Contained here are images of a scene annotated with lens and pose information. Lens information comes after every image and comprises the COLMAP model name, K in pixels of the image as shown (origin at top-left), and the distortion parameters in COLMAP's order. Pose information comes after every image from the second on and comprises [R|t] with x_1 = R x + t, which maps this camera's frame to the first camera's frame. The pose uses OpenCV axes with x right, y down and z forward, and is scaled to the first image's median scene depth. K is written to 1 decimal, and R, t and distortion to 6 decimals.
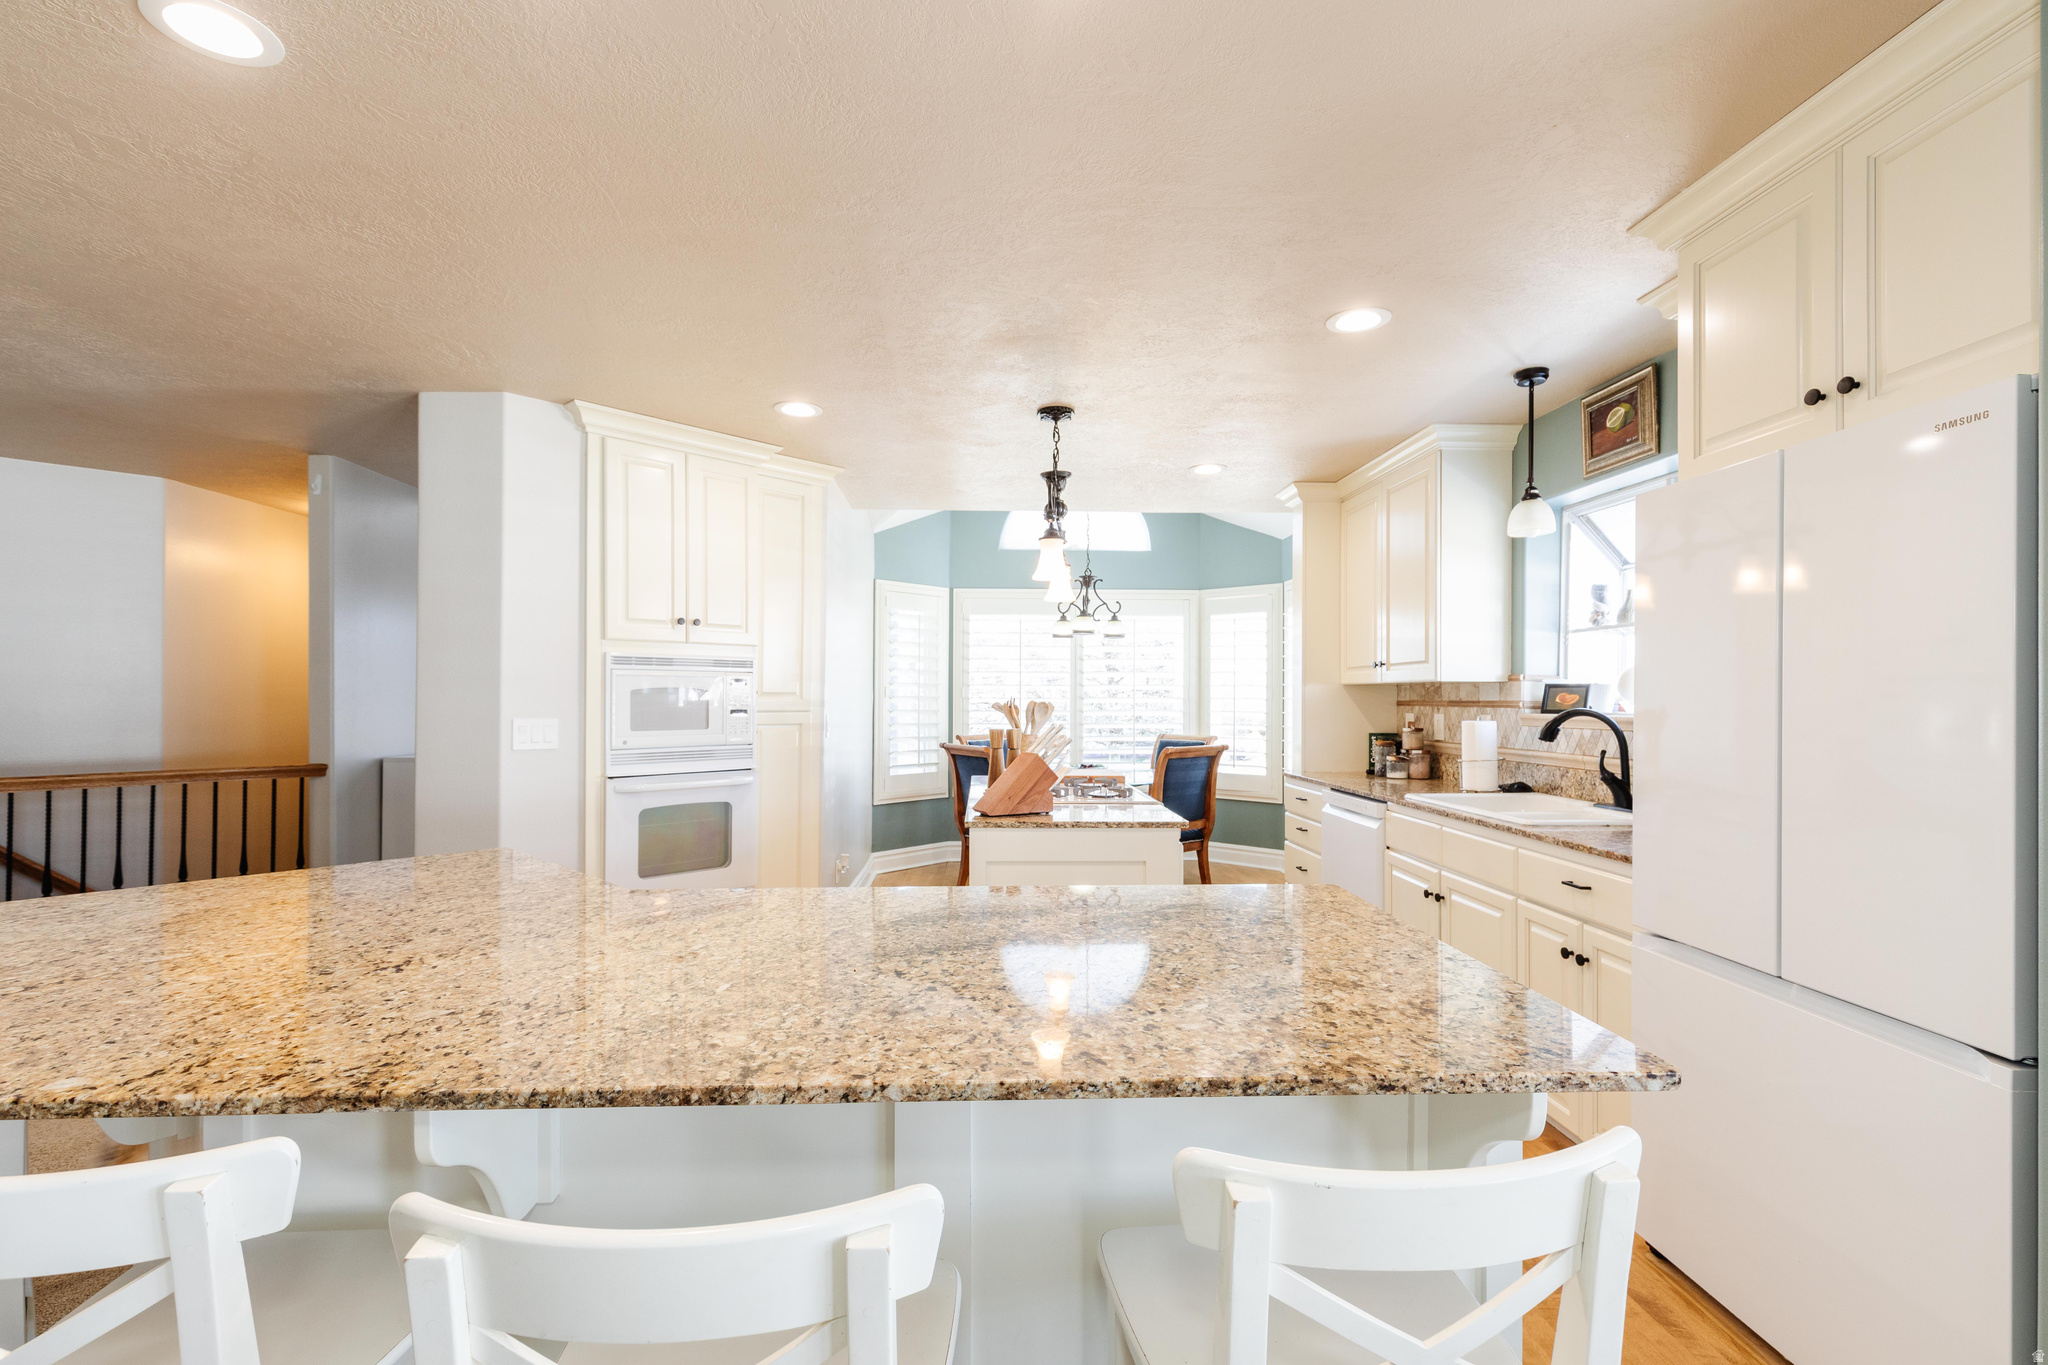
lens RADIAL K [[924.9, 0, 1037.6], [0, 924.9, 701.4], [0, 0, 1]] dist [0.003526, 0.000711]
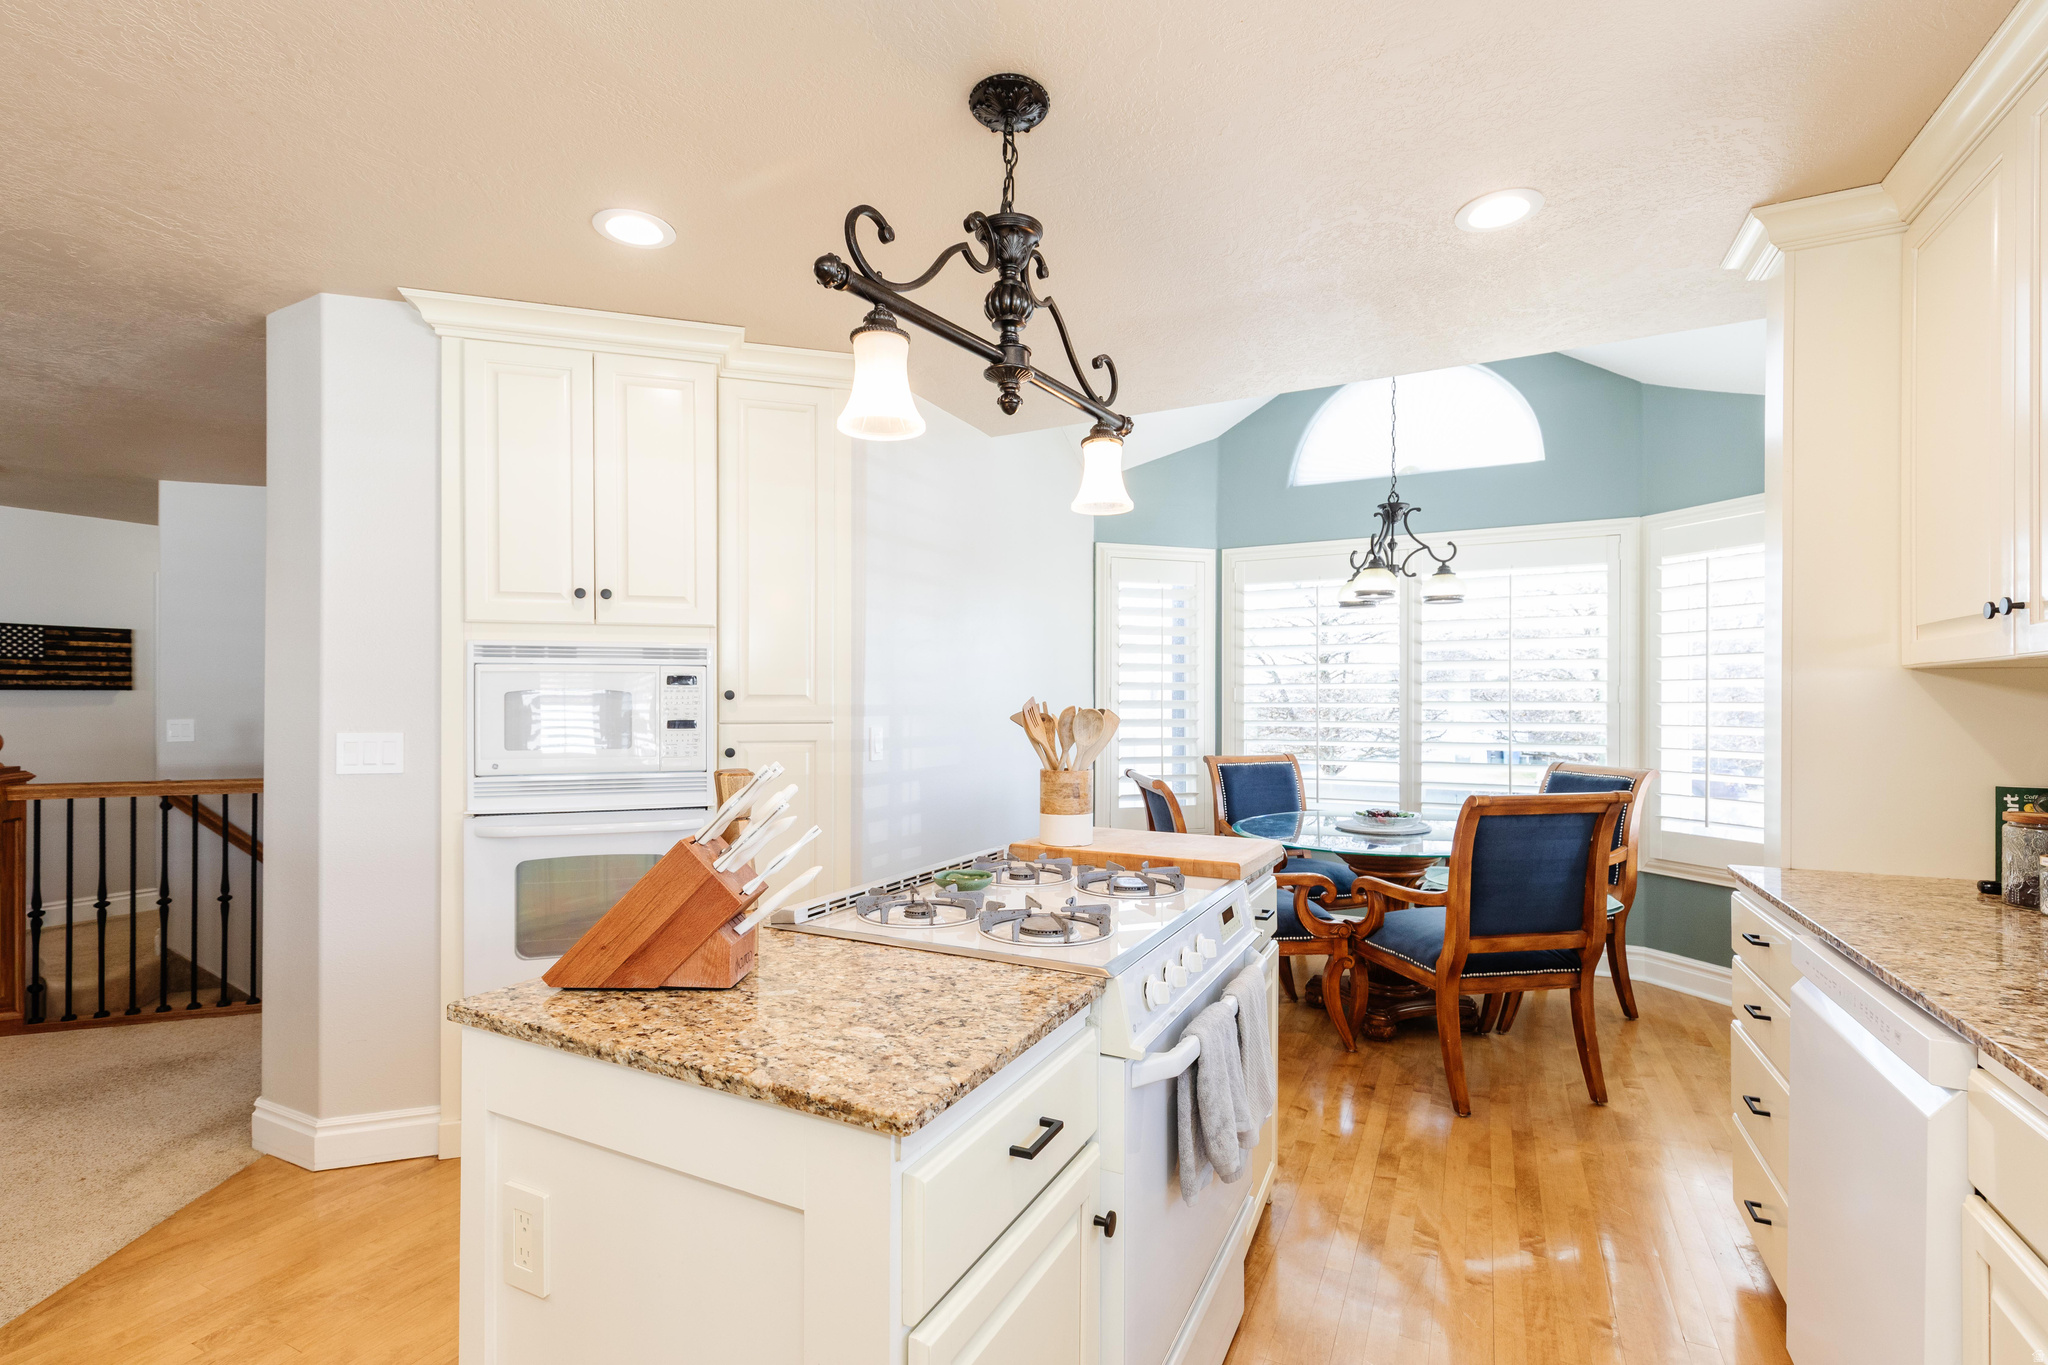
lens RADIAL K [[941.3, 0, 1009.9], [0, 941.3, 704.1], [0, 0, 1]] dist [0.001960, 0.000185]
pose [[0.862845, -0.001349, -0.505466, 0.214509], [0.000066, 0.999997, -0.002555, -0.000977], [0.505468, 0.002171, 0.862843, 0.469784]]
